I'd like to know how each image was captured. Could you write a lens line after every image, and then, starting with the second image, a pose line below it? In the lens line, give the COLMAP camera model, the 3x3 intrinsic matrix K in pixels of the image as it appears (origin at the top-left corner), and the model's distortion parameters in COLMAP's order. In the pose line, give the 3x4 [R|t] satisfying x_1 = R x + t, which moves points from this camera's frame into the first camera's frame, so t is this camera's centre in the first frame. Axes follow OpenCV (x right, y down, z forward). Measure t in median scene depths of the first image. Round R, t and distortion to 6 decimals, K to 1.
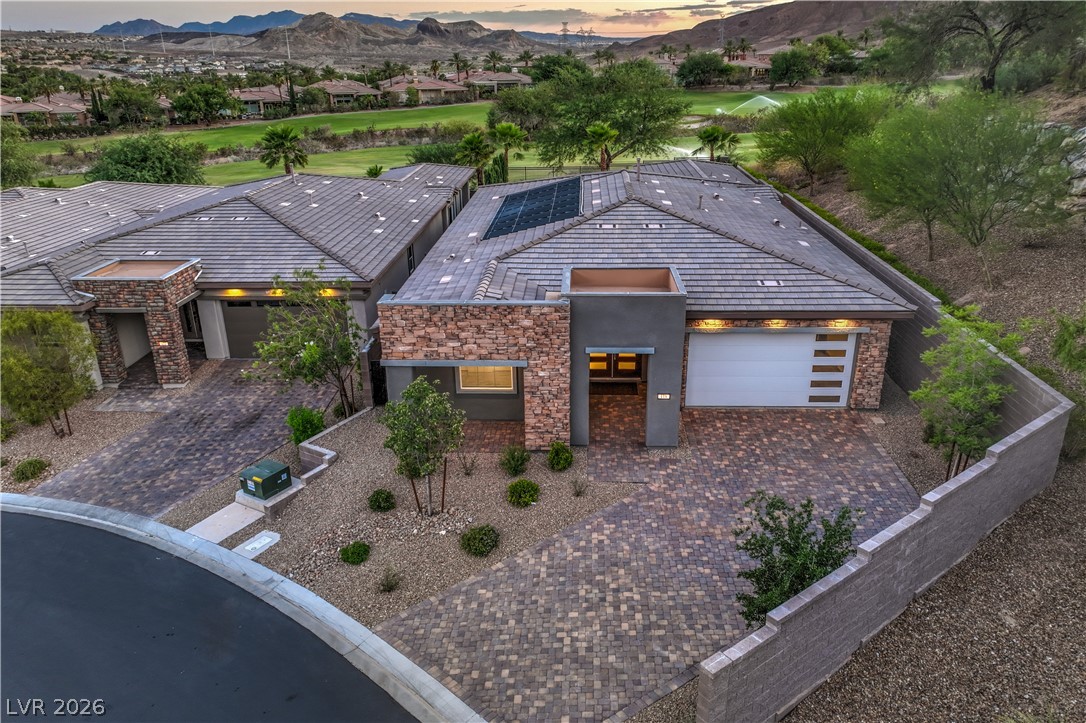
lens RADIAL K [[774.9, 0, 544.8], [0, 774.9, 361.3], [0, 0, 1]] dist [-0.008680, 0.024512]
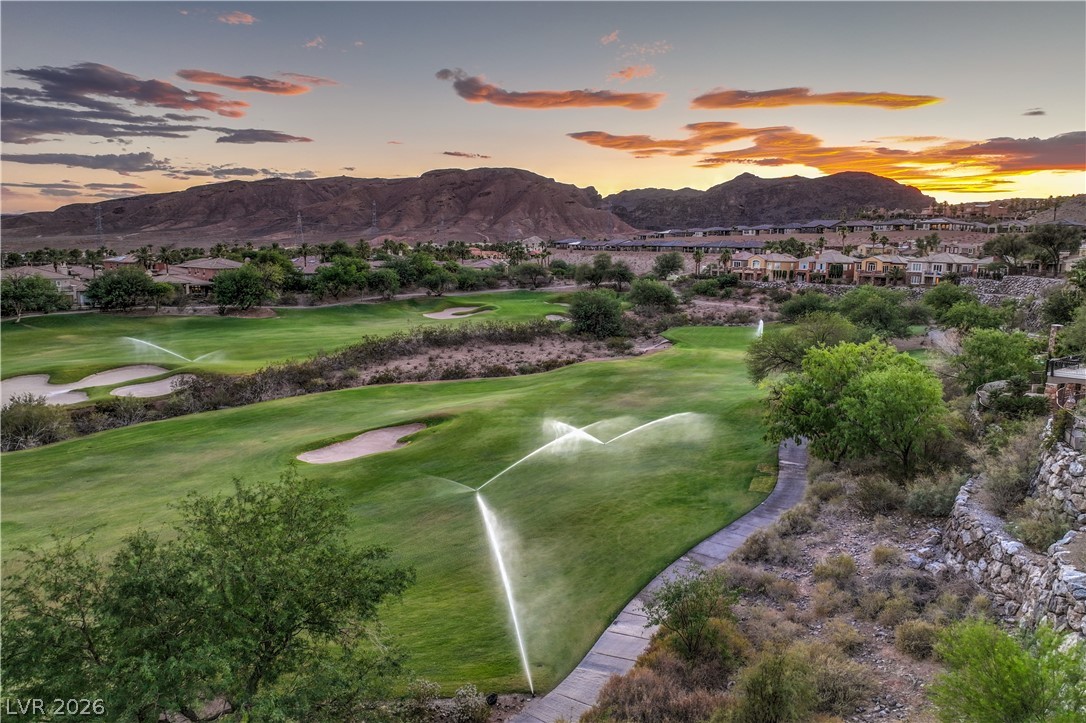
lens RADIAL K [[774.9, 0, 544.8], [0, 774.9, 361.3], [0, 0, 1]] dist [-0.008680, 0.024512]
pose [[0.740050, -0.064644, 0.669438, -0.009833], [0.211331, 0.967305, -0.140214, -0.106541], [-0.638486, 0.245238, 0.729516, 0.176648]]
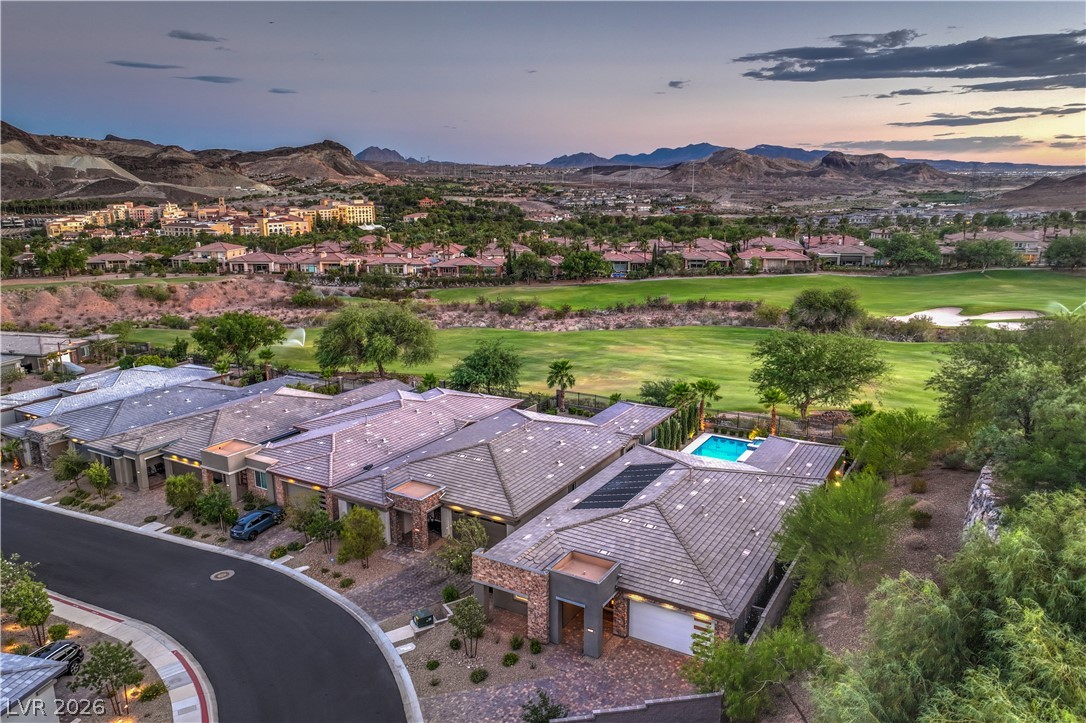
lens RADIAL K [[764.5, 0, 545.0], [0, 764.5, 362.9], [0, 0, 1]] dist [-0.005401, 0.021453]
pose [[0.880928, 0.115657, -0.458901, 0.078440], [-0.179798, 0.978763, -0.098469, -0.037102], [0.437766, 0.169254, 0.883014, -0.080452]]
